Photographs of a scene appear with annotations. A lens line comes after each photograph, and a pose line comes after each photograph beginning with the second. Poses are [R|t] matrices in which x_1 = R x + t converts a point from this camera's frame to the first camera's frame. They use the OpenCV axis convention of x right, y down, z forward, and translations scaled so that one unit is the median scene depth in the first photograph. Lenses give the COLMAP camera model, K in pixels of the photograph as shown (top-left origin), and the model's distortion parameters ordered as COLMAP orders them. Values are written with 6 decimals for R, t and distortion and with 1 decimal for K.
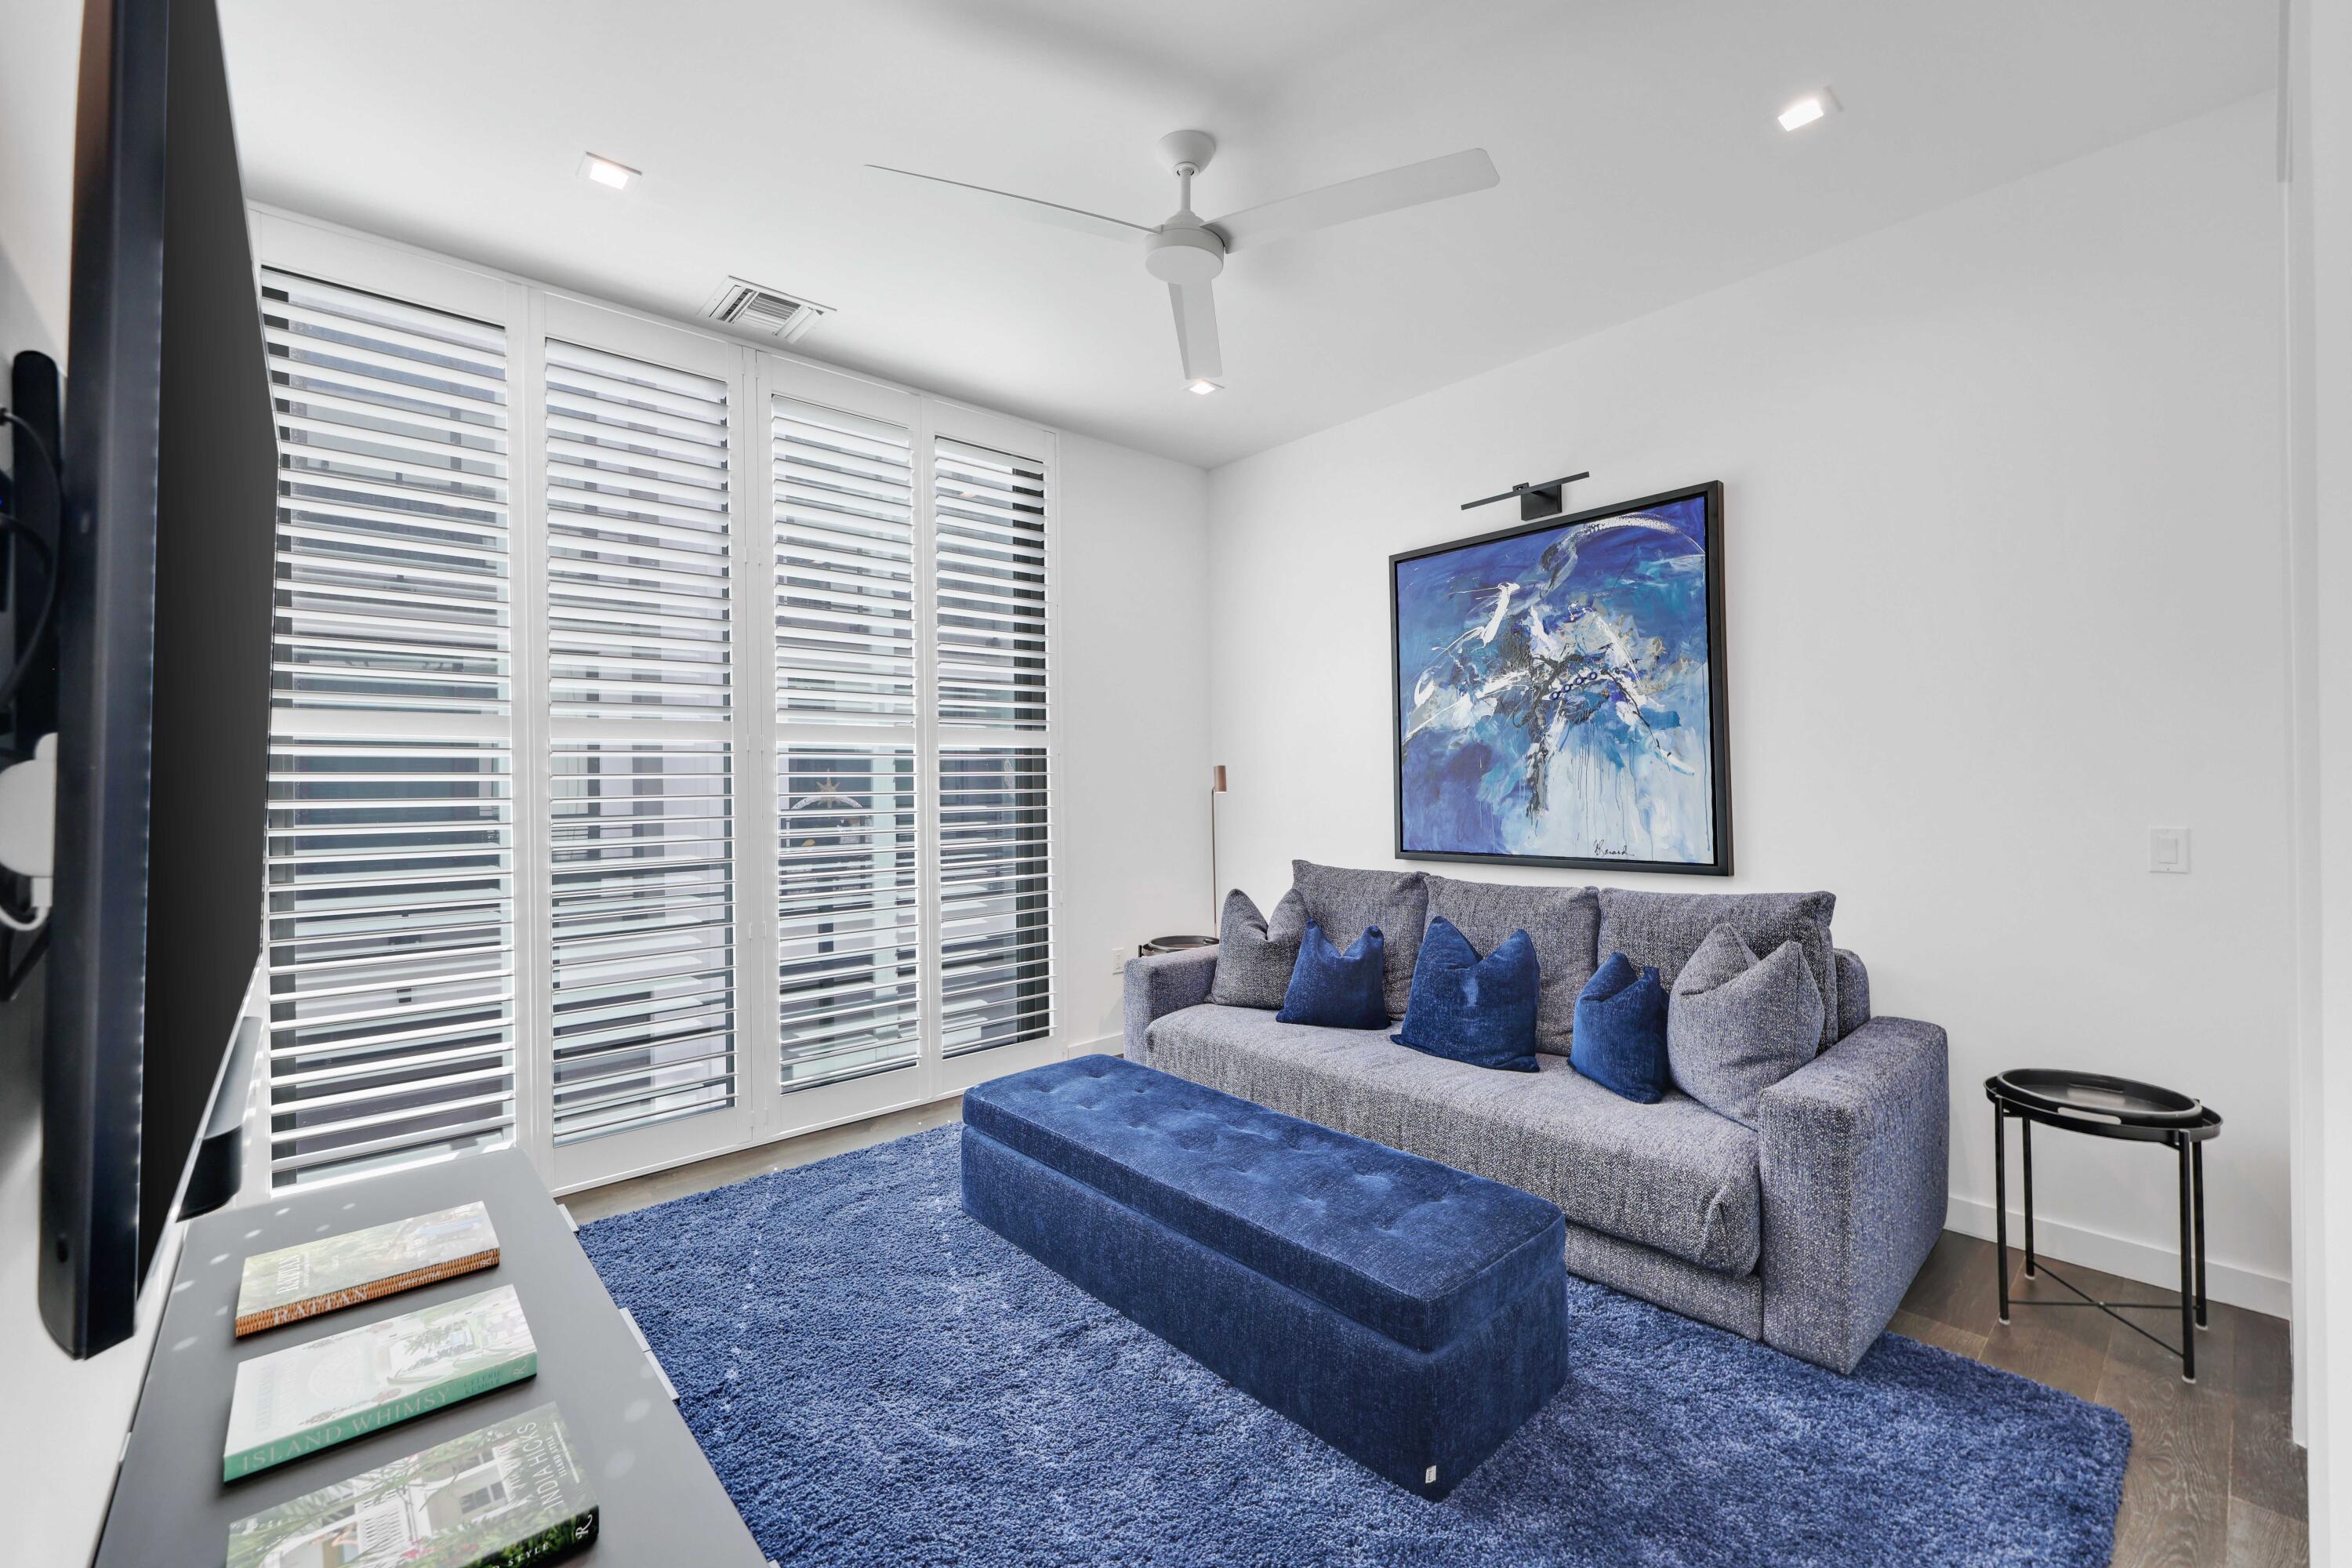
lens RADIAL K [[1008.6, 0, 1176.0], [0, 1008.6, 784.0], [0, 0, 1]] dist [-0.001750, -0.000374]
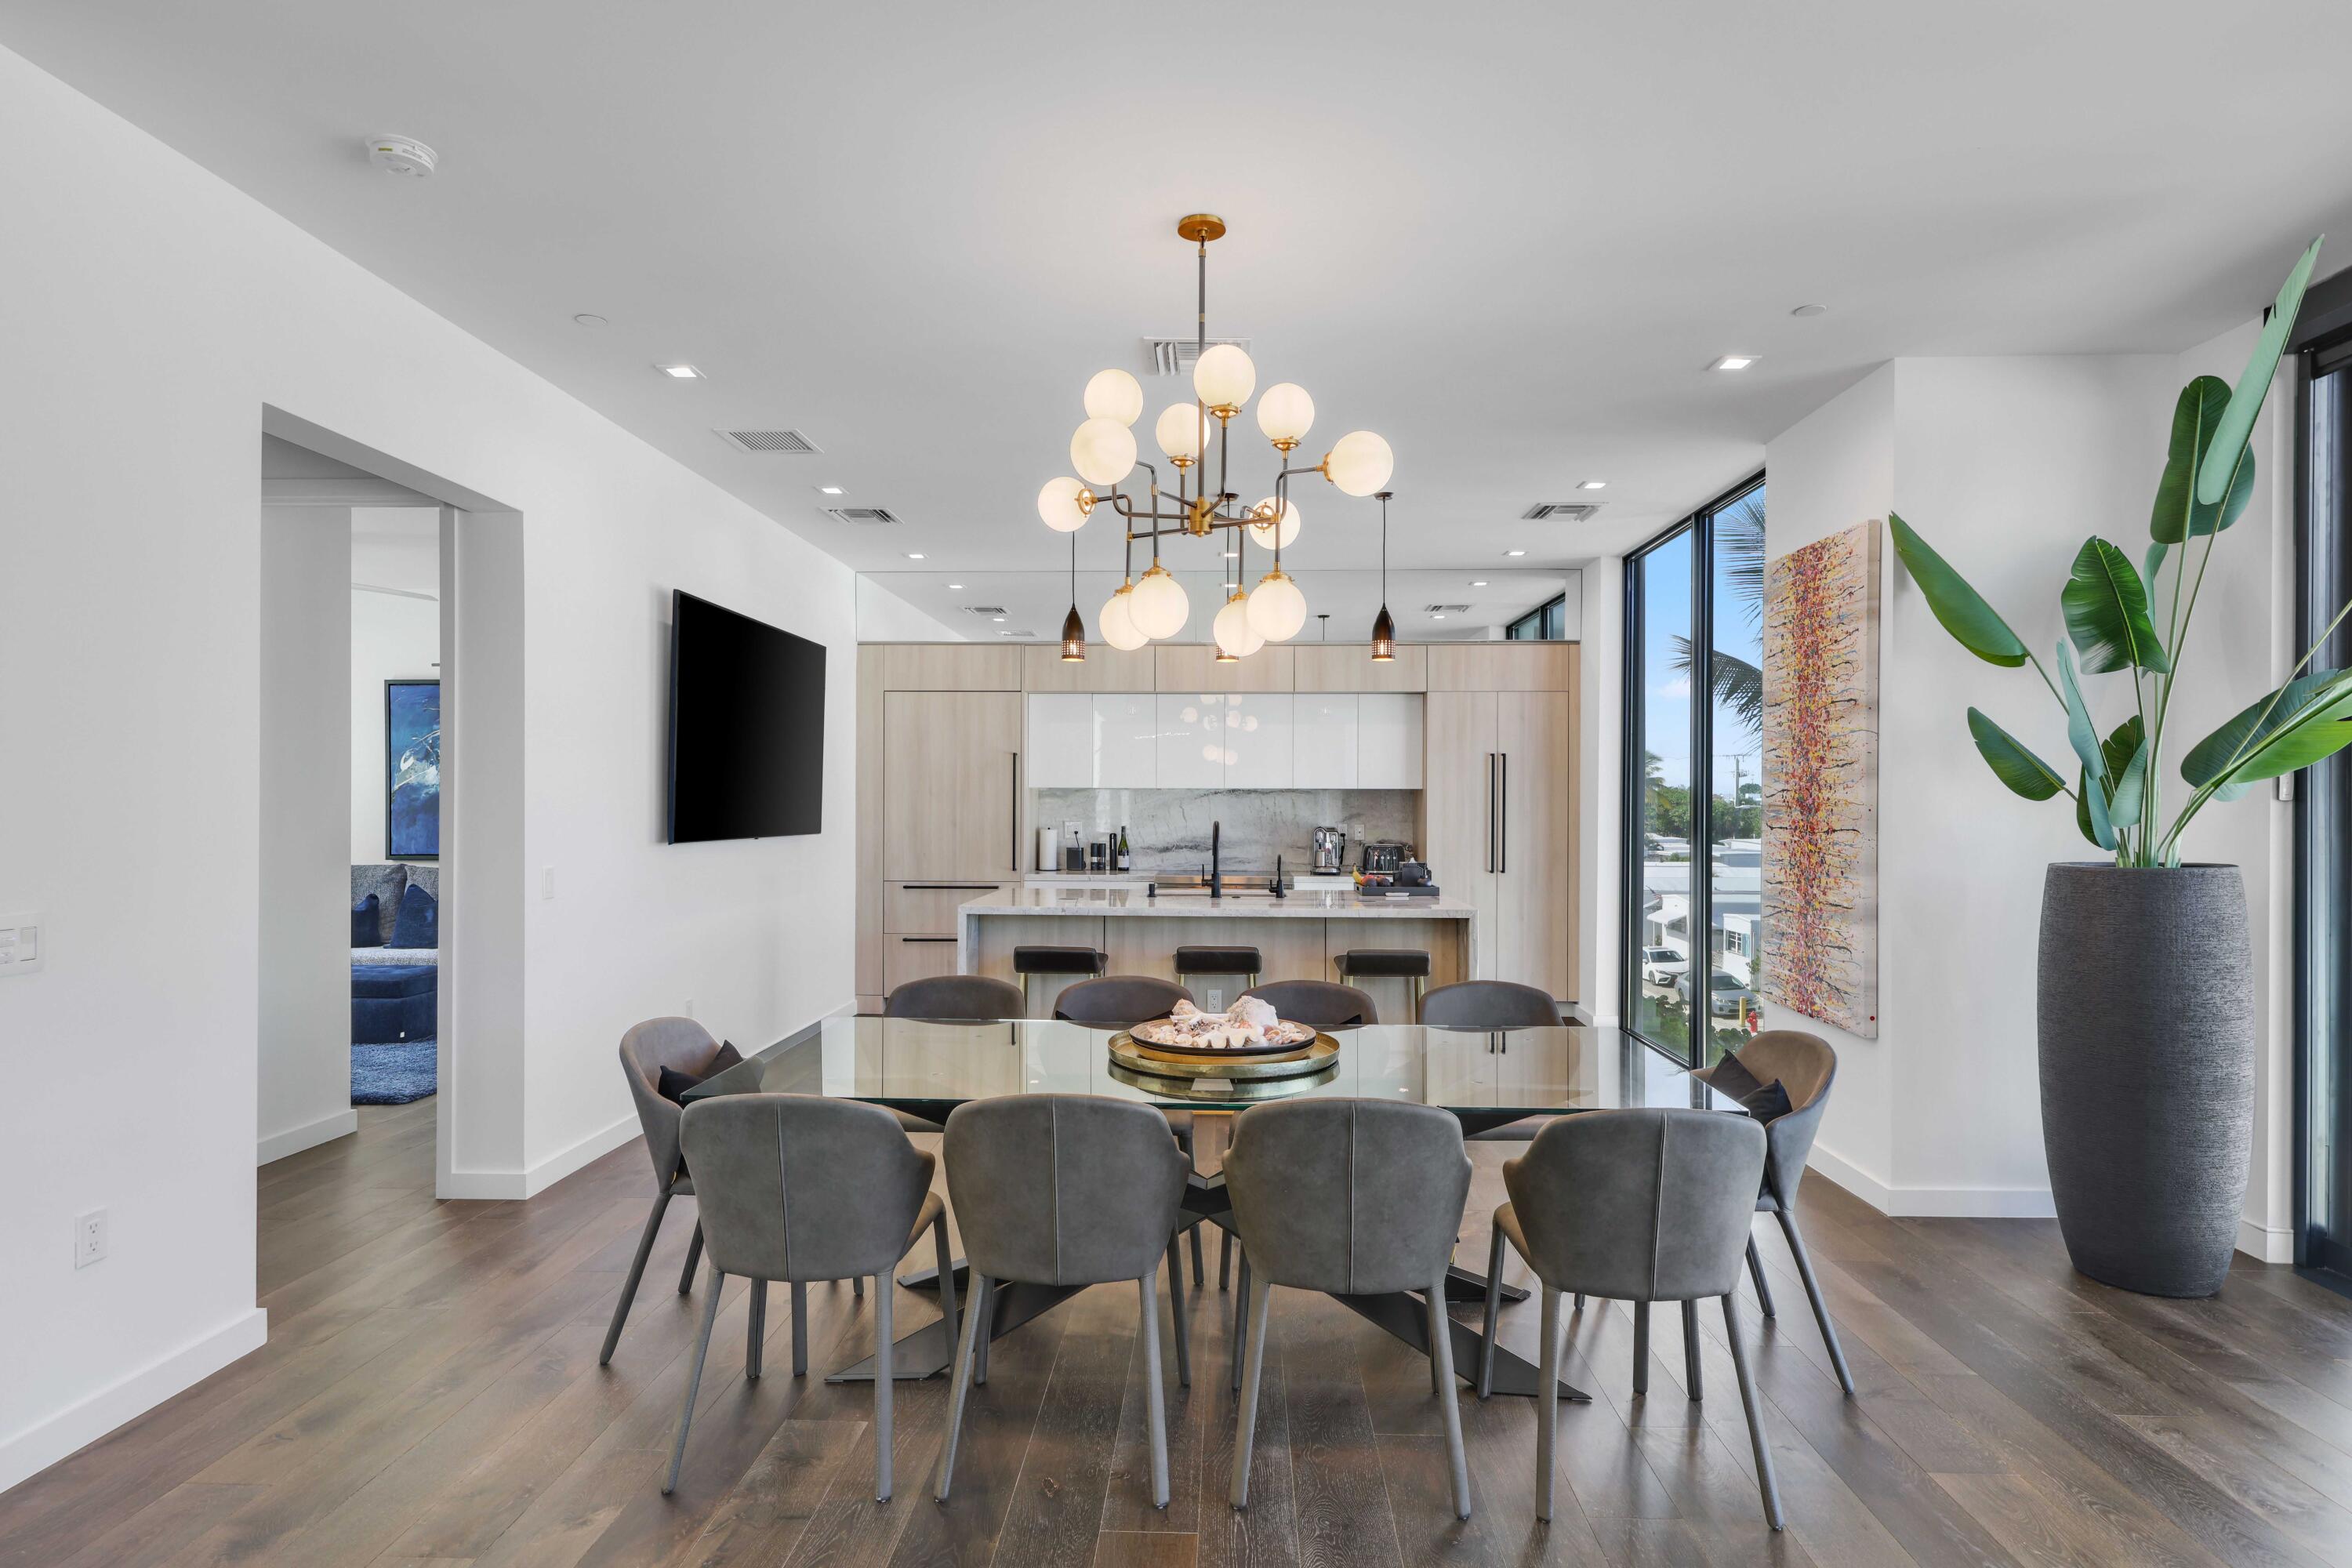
lens RADIAL K [[1208.0, 0, 1176.0], [0, 1208.0, 784.0], [0, 0, 1]] dist [0.002863, 0.000375]
pose [[0.693500, 0.016732, 0.720262, -0.339183], [-0.004375, 0.999810, -0.019014, -0.020945], [-0.720443, 0.010035, 0.693441, -1.416428]]
